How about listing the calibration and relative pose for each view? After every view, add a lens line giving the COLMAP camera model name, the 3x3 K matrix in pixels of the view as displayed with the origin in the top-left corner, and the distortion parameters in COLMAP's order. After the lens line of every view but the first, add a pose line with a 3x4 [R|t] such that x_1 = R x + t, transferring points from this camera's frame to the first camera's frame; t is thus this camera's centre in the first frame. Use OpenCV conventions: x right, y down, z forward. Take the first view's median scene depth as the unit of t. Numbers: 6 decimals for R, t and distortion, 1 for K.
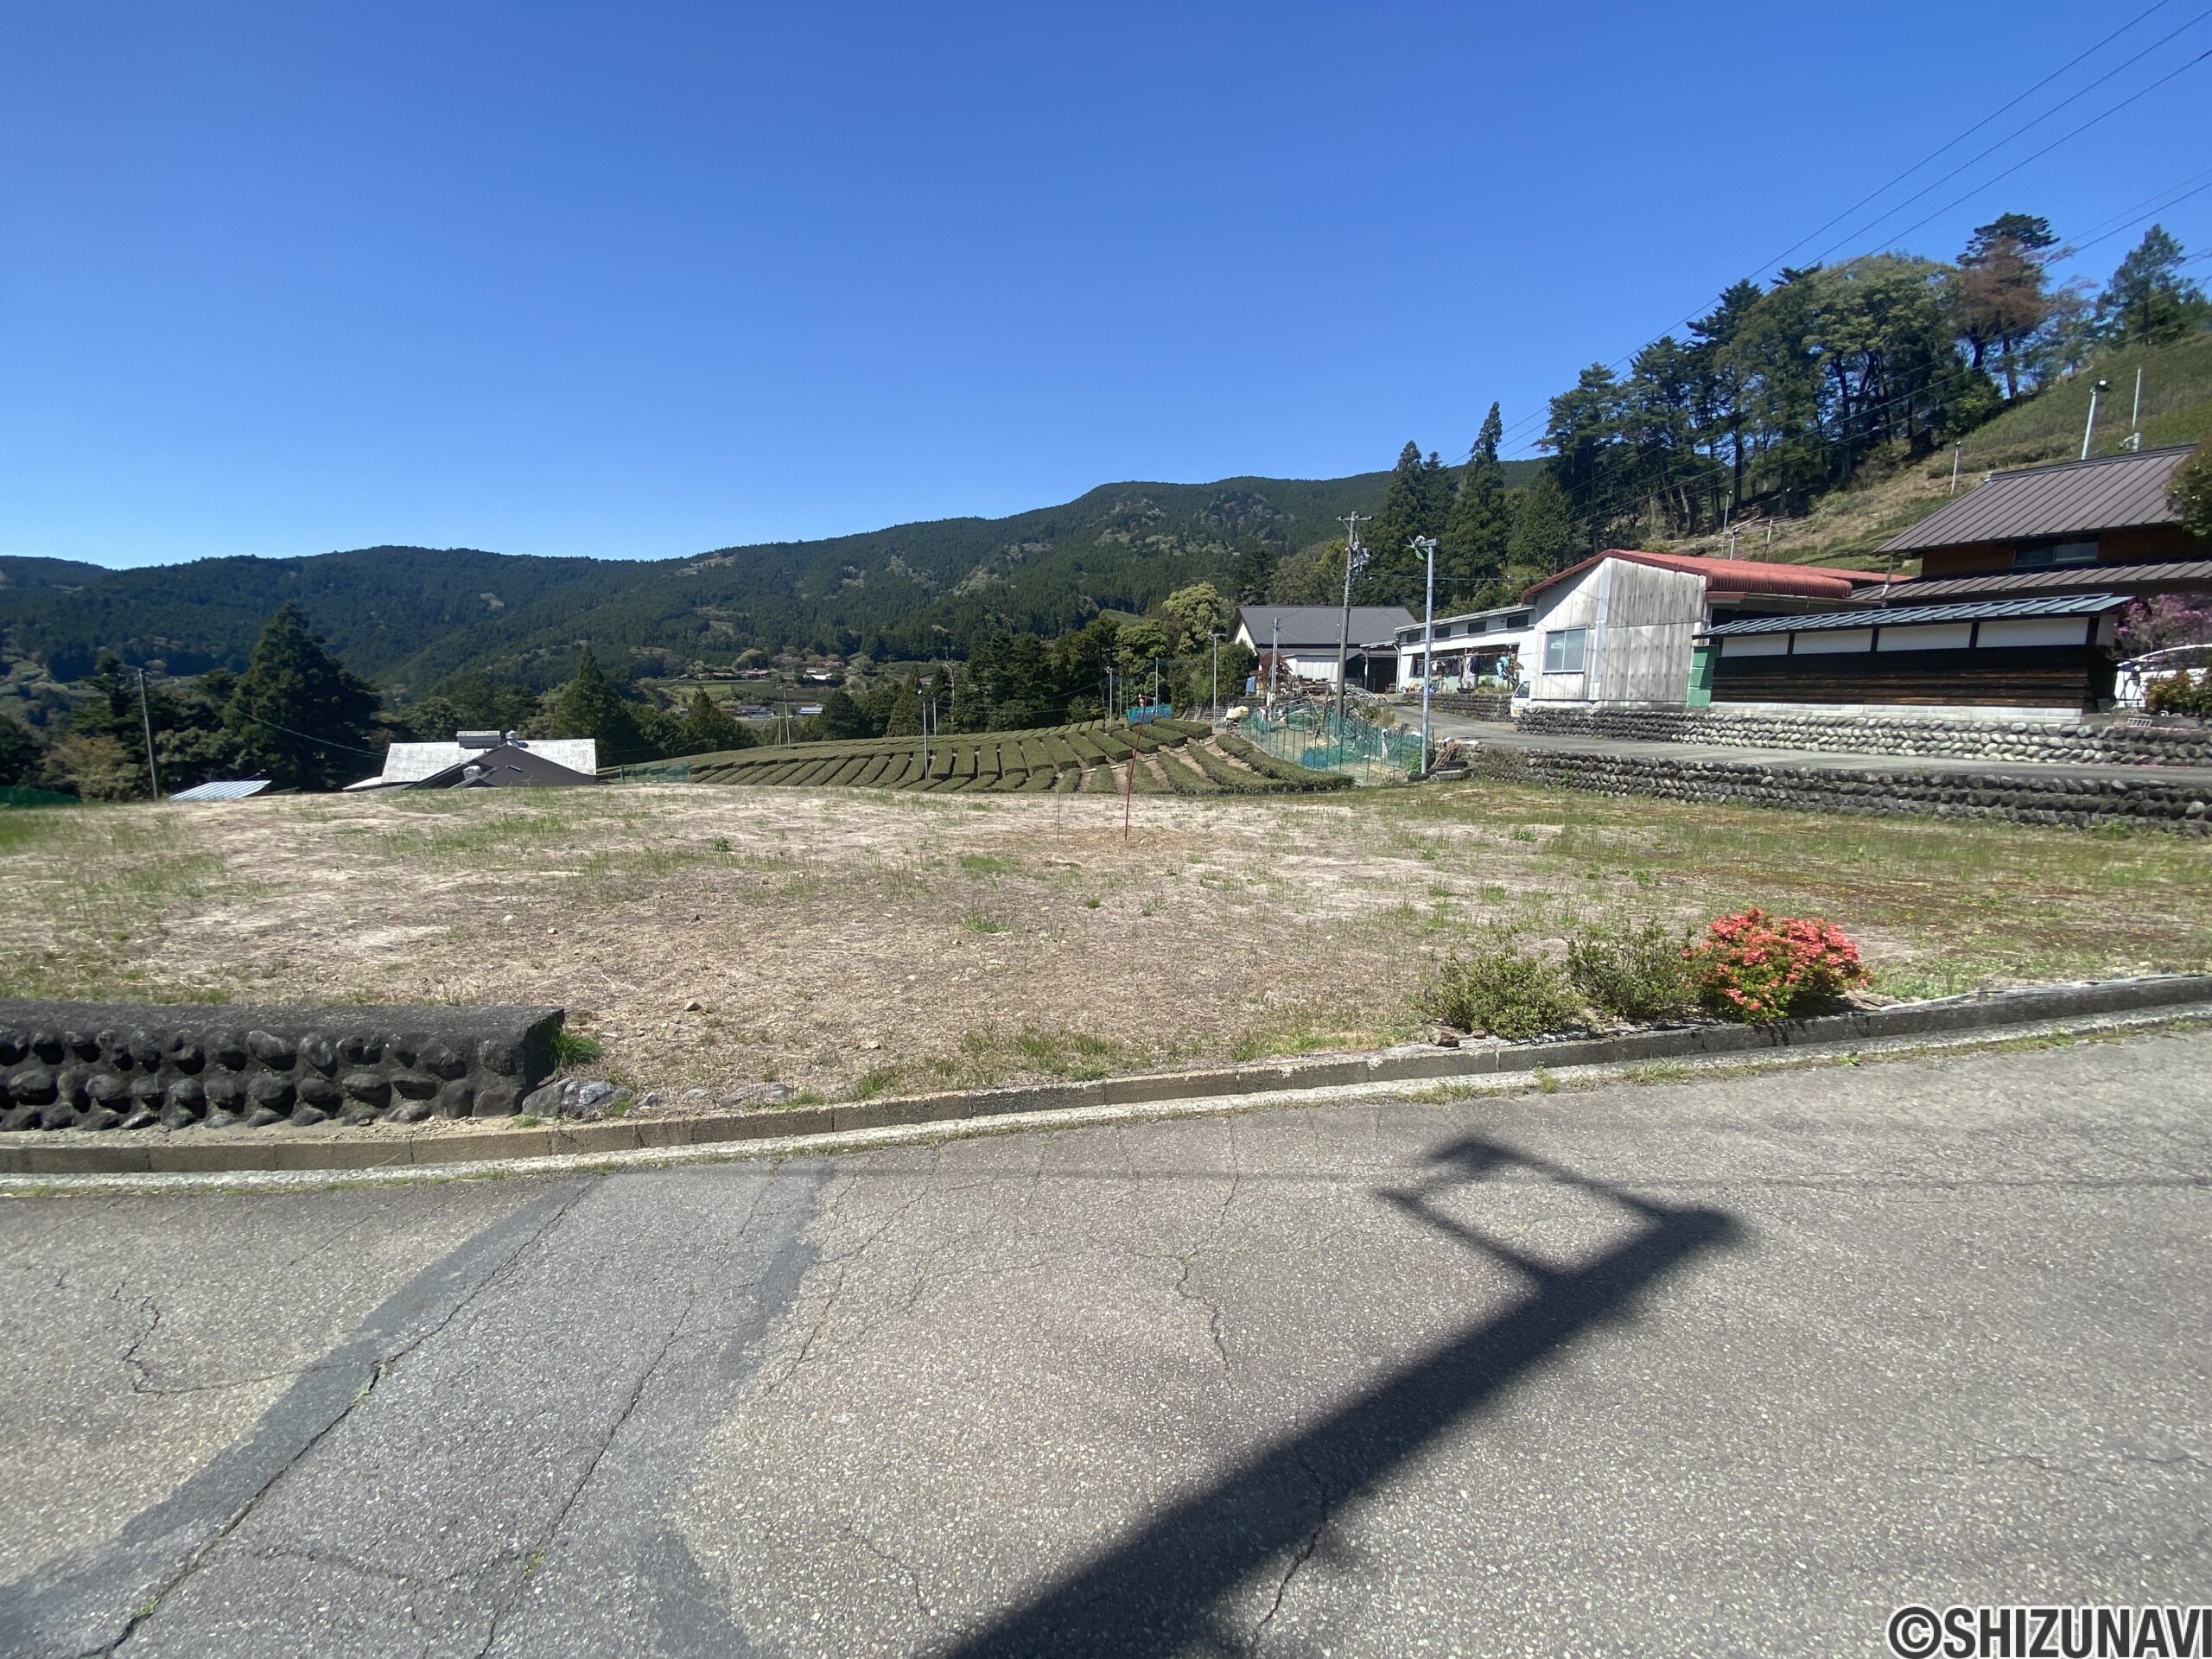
lens RADIAL K [[882.5, 0, 1102.1], [0, 882.5, 834.1], [0, 0, 1]] dist [0.012815, -0.017467]
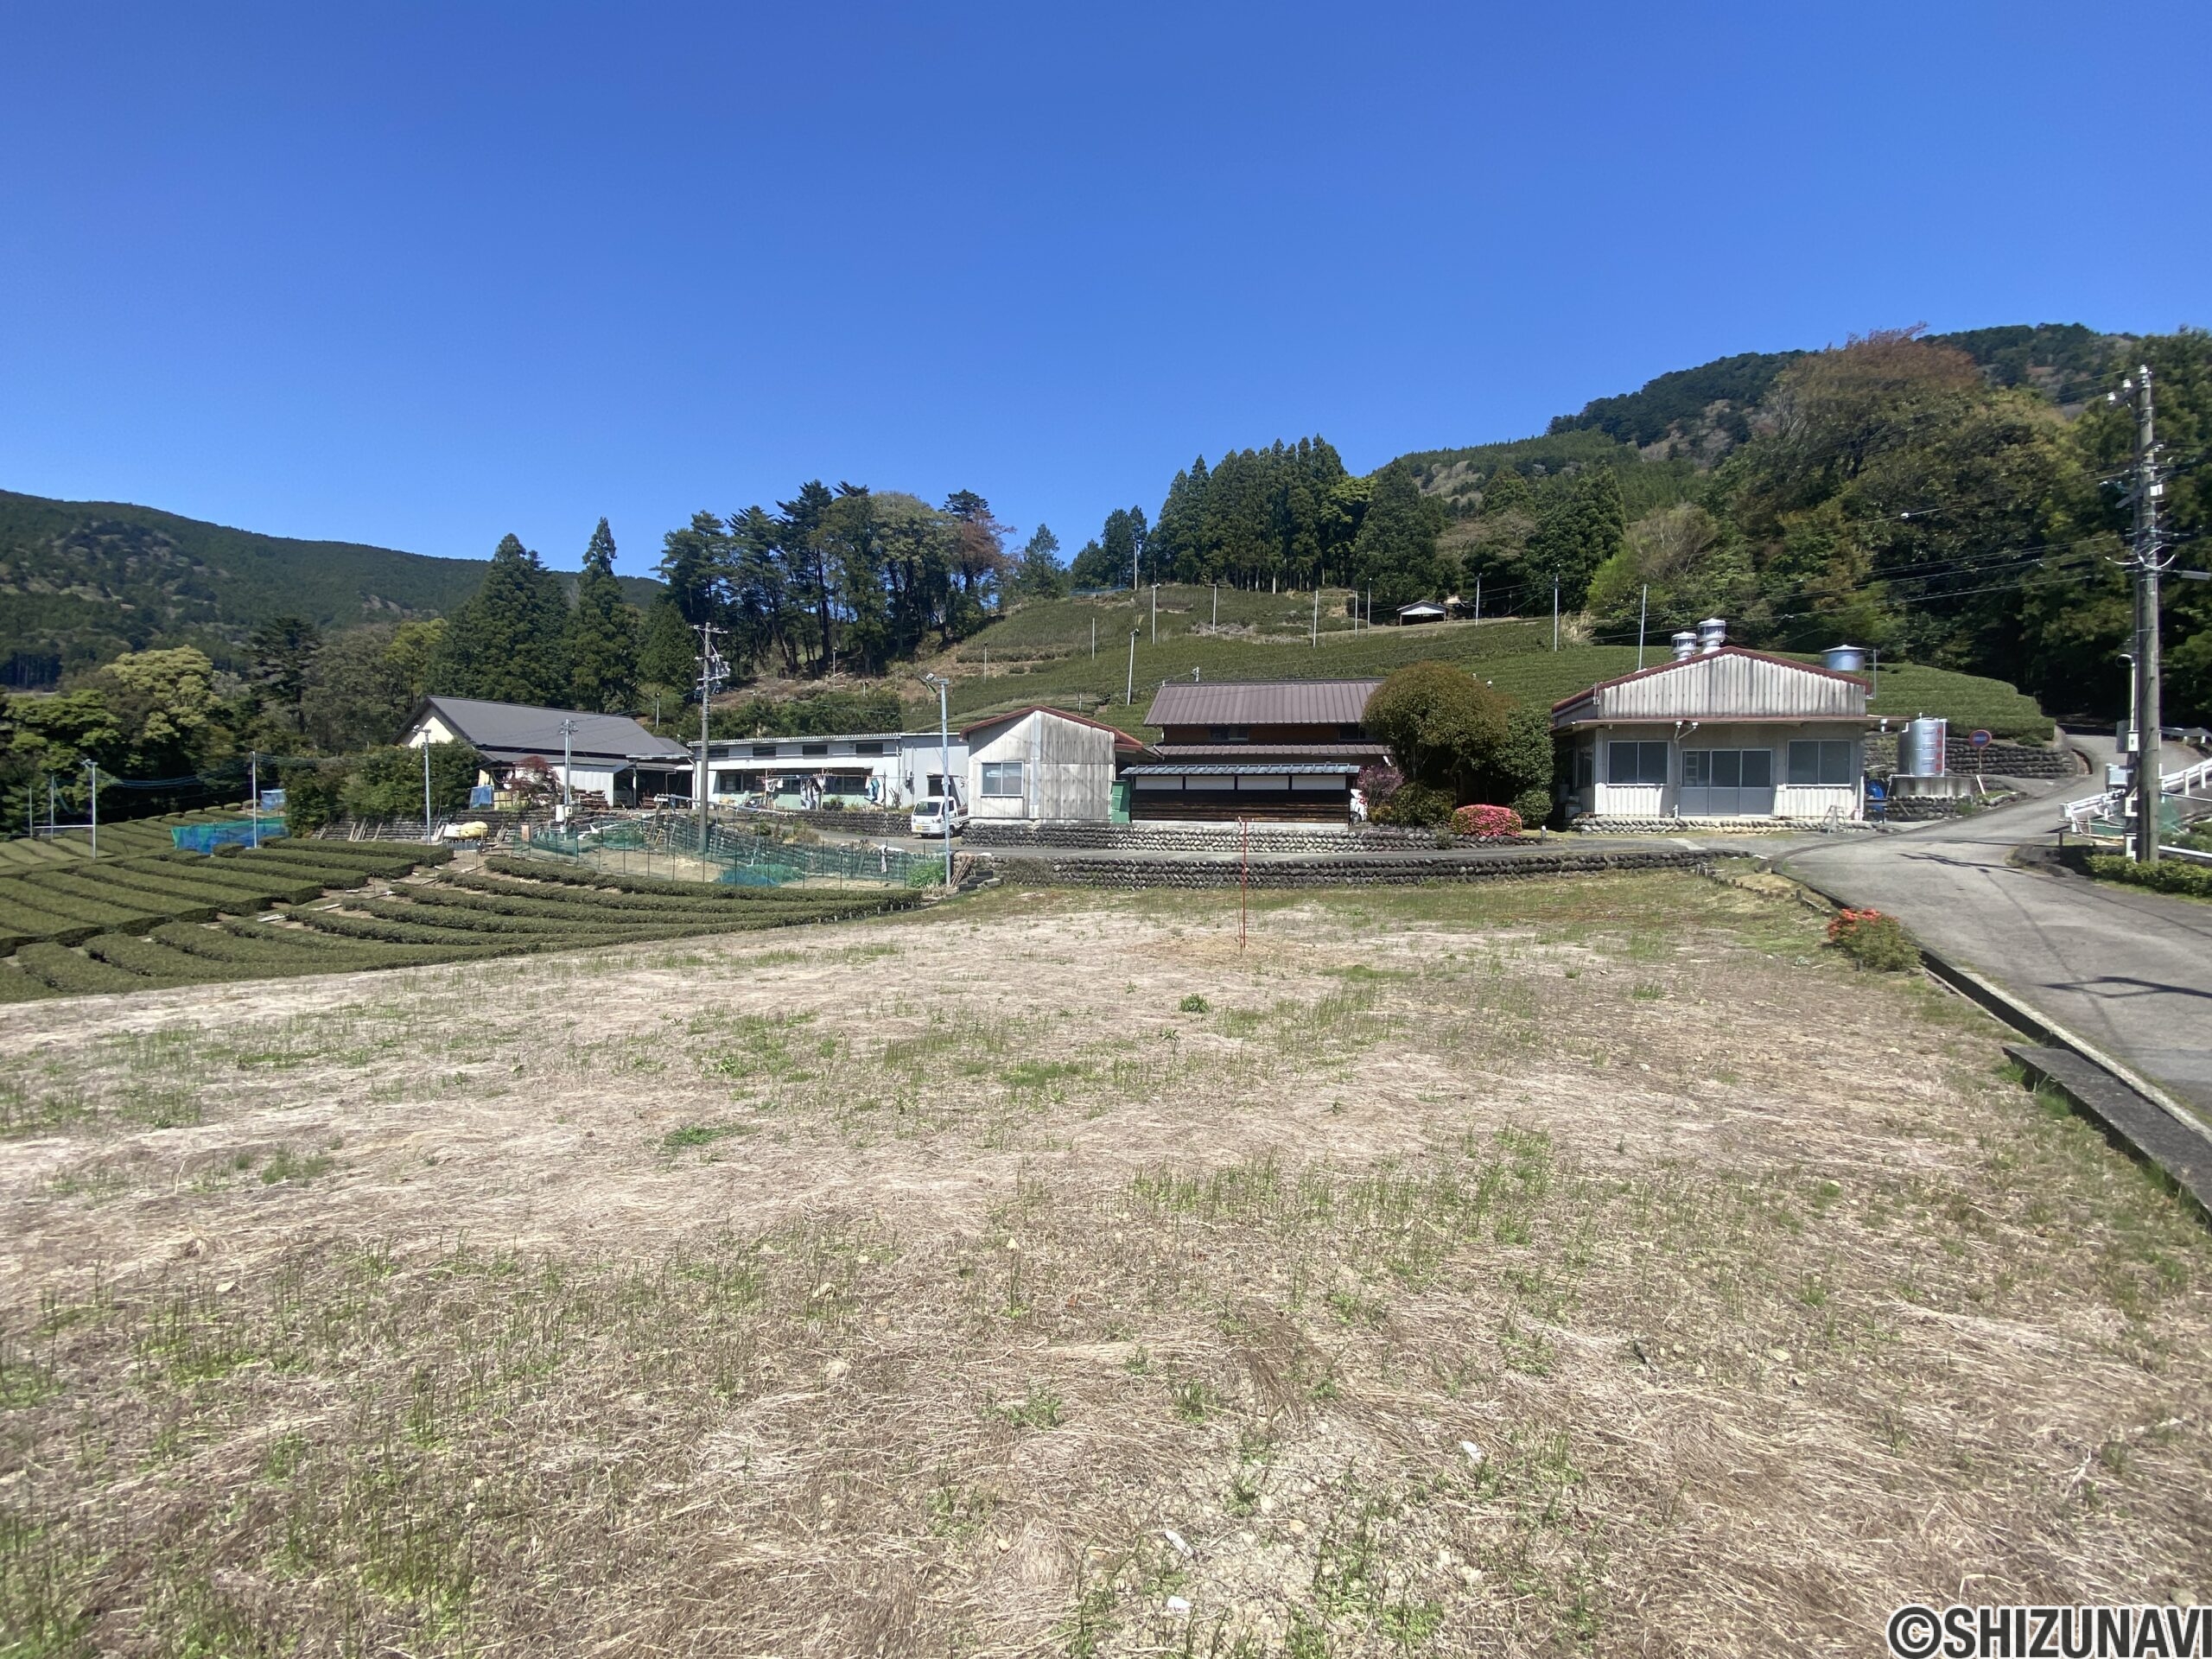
lens RADIAL K [[882.5, 0, 1101.1], [0, 882.5, 825.5], [0, 0, 1]] dist [0.012815, -0.017467]
pose [[0.543278, -0.007532, 0.839519, -0.132592], [0.121468, 0.990144, -0.069722, -0.011814], [-0.830719, 0.139853, 0.538839, 0.068105]]
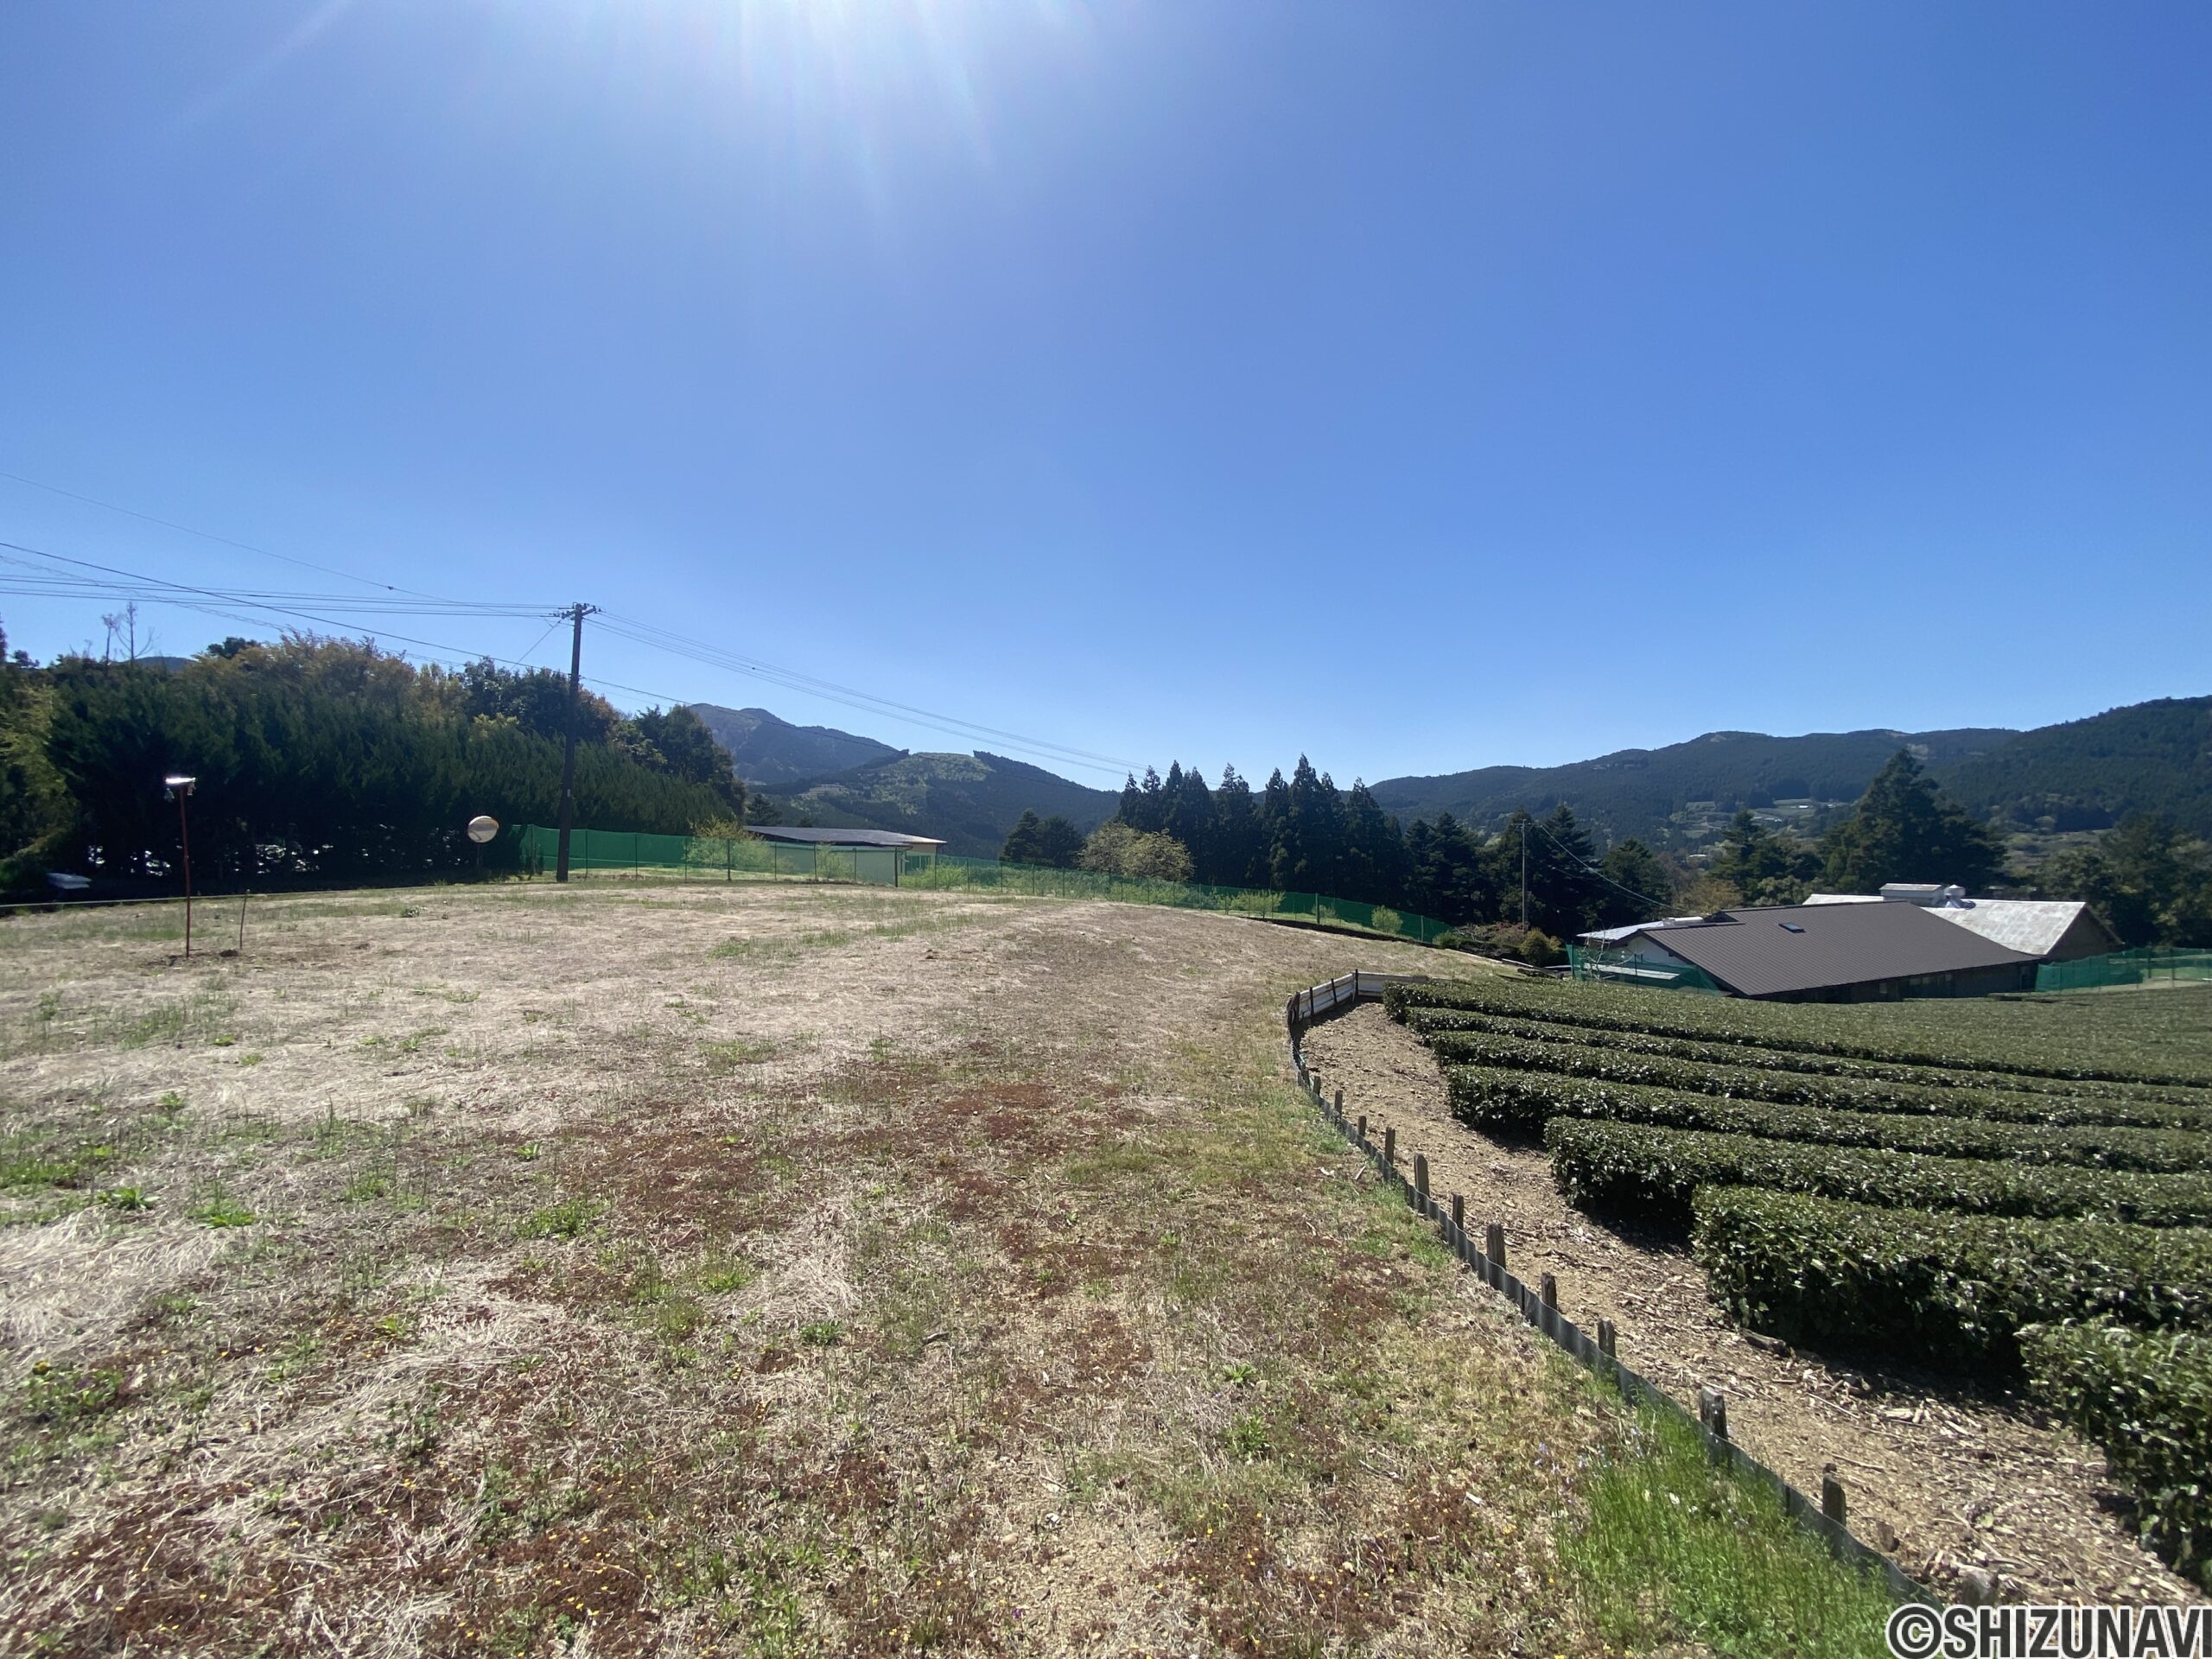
lens RADIAL K [[882.5, 0, 1104.5], [0, 882.5, 864.7], [0, 0, 1]] dist [0.012815, -0.017467]
pose [[-0.081564, 0.006617, -0.996646, 0.101056], [-0.148608, 0.988719, 0.018726, -0.028937], [0.985527, 0.149637, -0.079660, 0.247692]]
